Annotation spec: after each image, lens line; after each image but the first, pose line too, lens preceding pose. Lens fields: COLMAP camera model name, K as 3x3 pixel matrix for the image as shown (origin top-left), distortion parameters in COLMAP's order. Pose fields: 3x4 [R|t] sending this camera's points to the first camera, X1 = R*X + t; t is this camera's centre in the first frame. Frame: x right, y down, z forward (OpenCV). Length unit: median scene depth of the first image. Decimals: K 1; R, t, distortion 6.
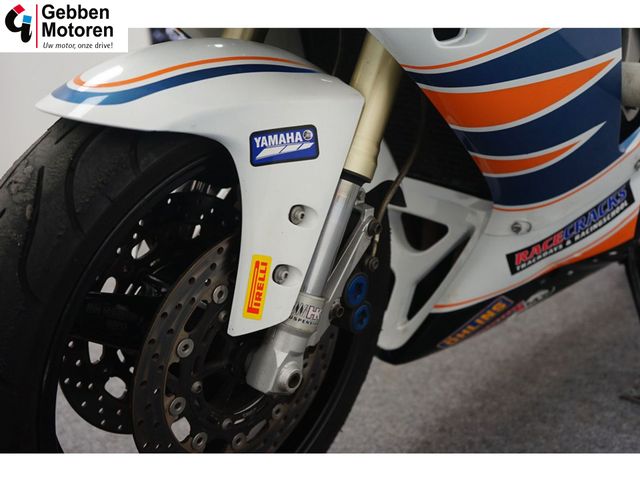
lens RADIAL K [[733.8, 0, 318.9], [0, 733.8, 239.4], [0, 0, 1]] dist [0.015940, 0.000000]
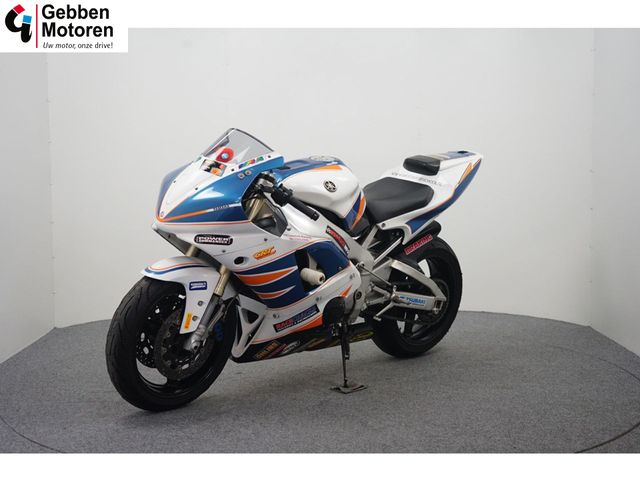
lens RADIAL K [[951.1, 0, 321.4], [0, 951.1, 243.1], [0, 0, 1]] dist [-0.032858, 0.000000]
pose [[0.996720, 0.079686, -0.014146, 0.632776], [-0.080891, 0.986457, -0.142687, 0.305749], [0.002584, 0.143364, 0.989667, -3.884786]]
